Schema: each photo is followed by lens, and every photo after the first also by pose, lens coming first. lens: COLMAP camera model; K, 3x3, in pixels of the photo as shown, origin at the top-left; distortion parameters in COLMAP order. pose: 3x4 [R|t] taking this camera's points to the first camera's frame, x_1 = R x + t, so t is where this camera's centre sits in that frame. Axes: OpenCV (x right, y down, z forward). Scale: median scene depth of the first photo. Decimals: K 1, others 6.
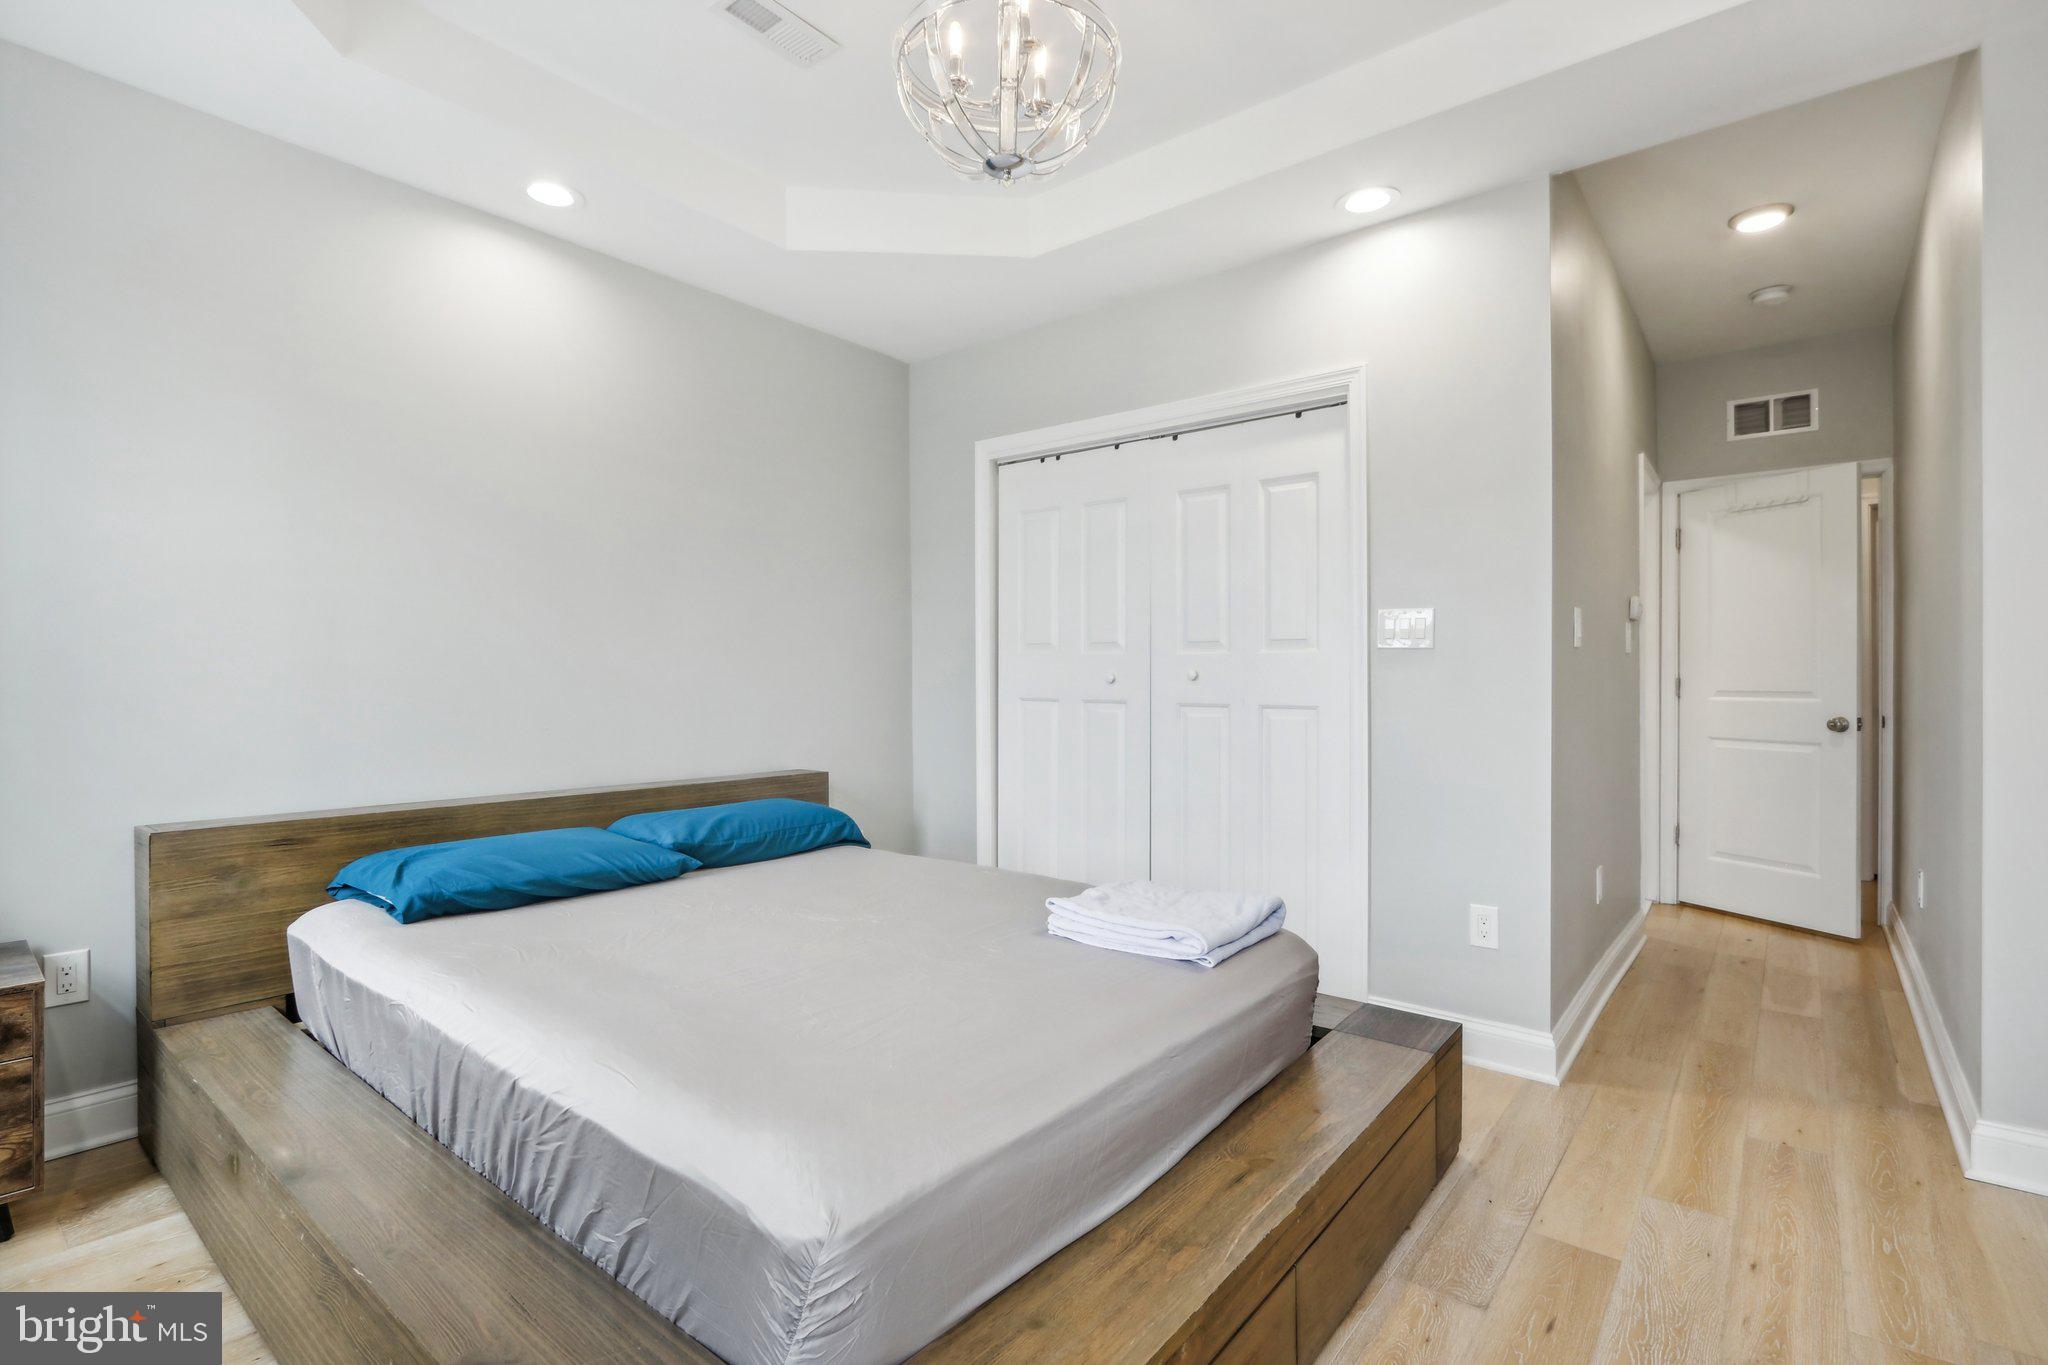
lens RADIAL K [[963.6, 0, 1012.2], [0, 963.6, 675.6], [0, 0, 1]] dist [-0.003724, -0.000386]
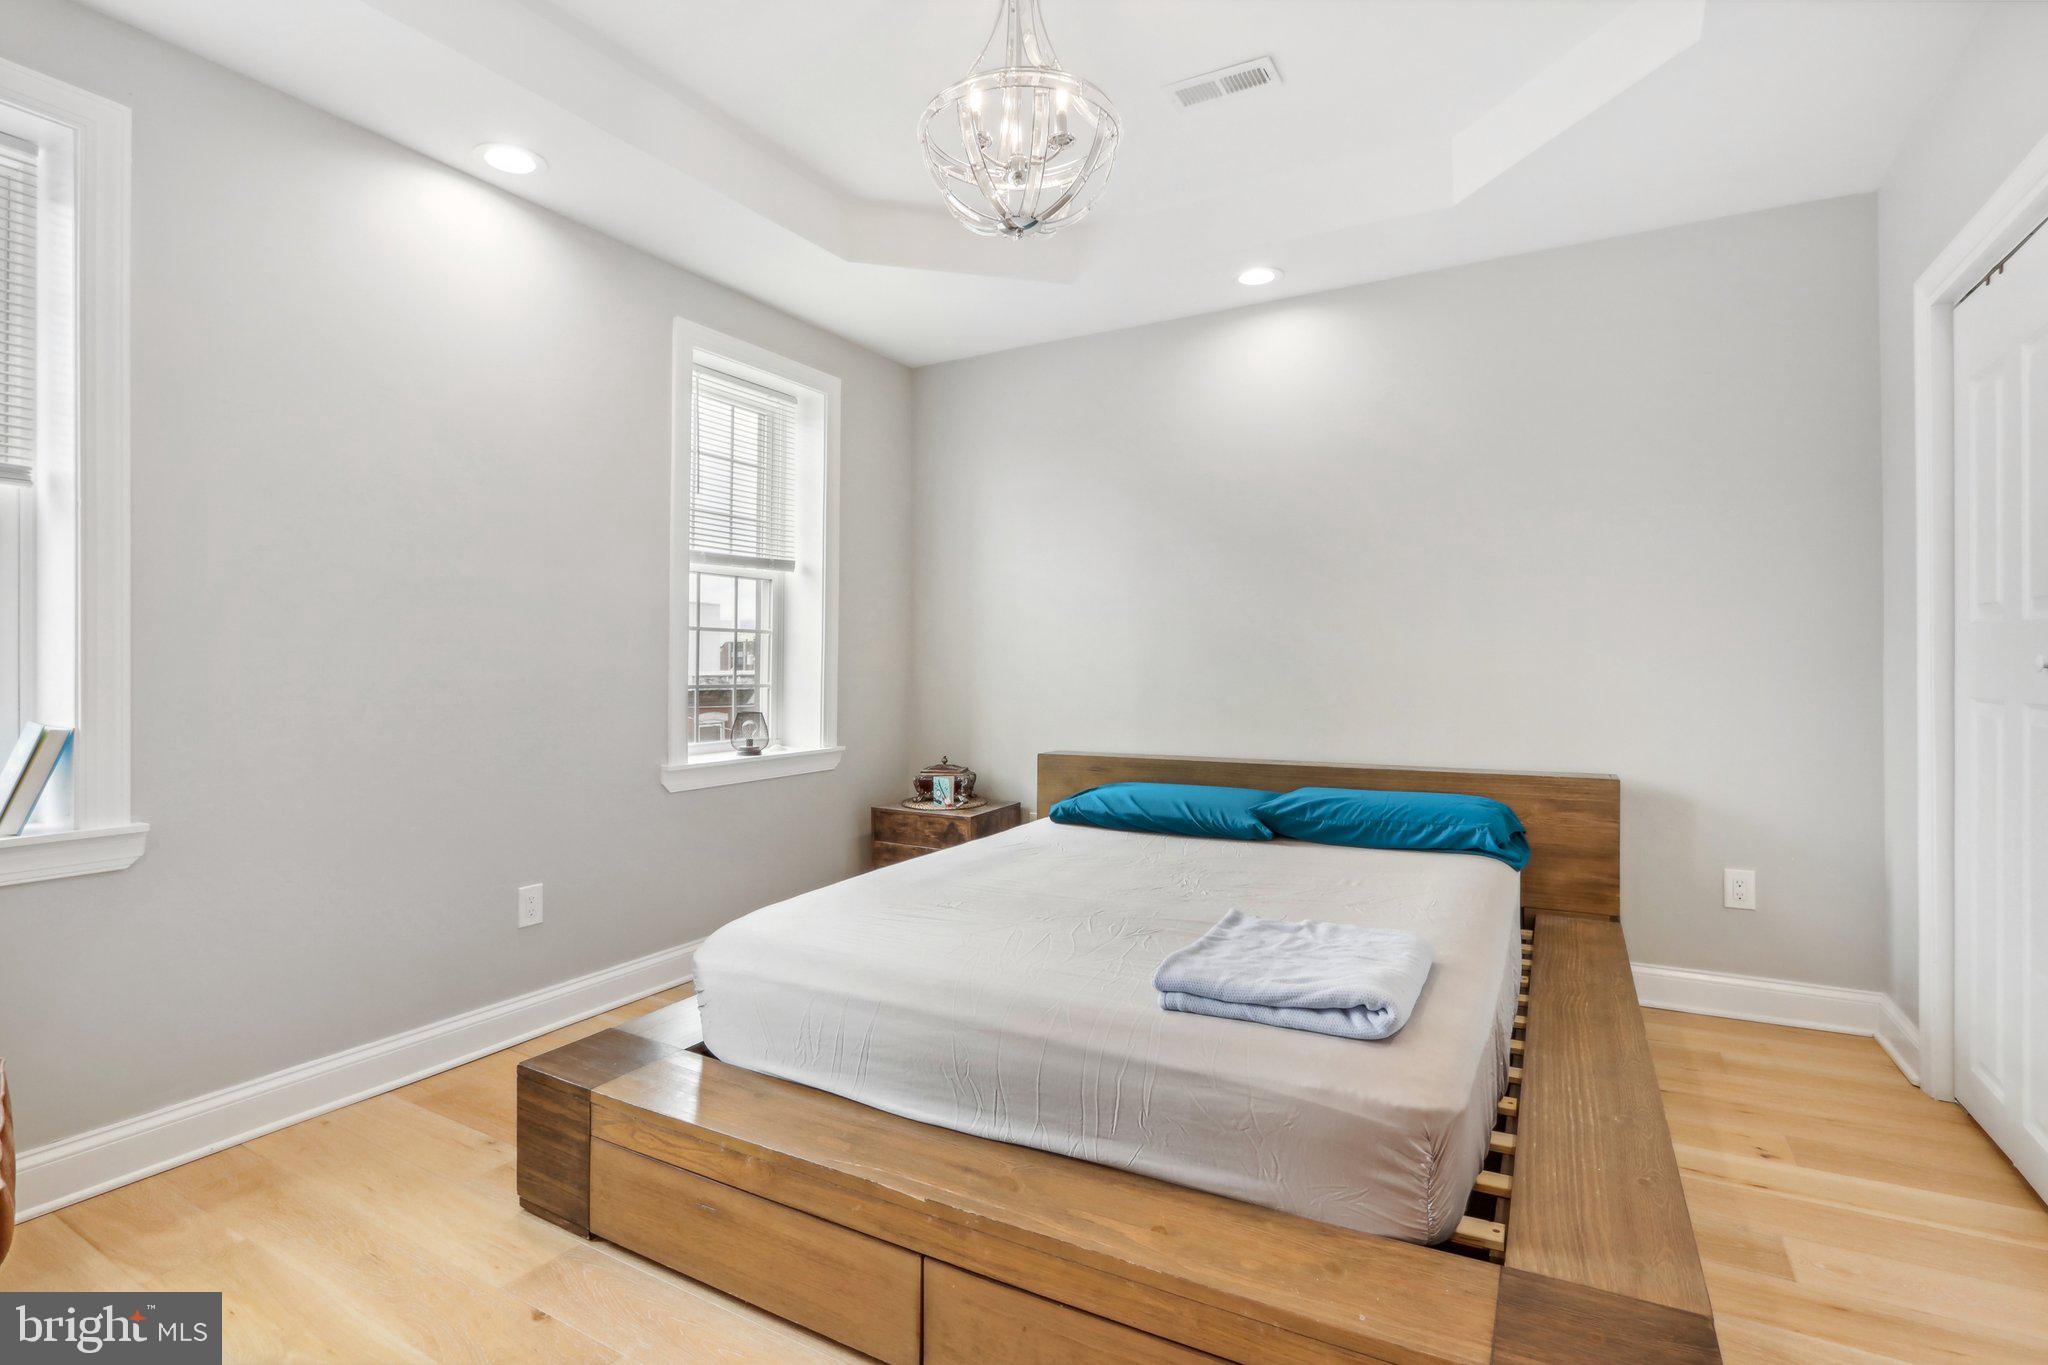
lens RADIAL K [[915.6, 0, 1007.0], [0, 915.6, 677.0], [0, 0, 1]] dist [-0.001281, -0.000172]
pose [[0.192813, 0.008195, -0.981201, 0.798627], [0.011144, 0.999882, 0.010541, -0.001941], [0.981172, -0.012966, 0.192699, 0.583062]]
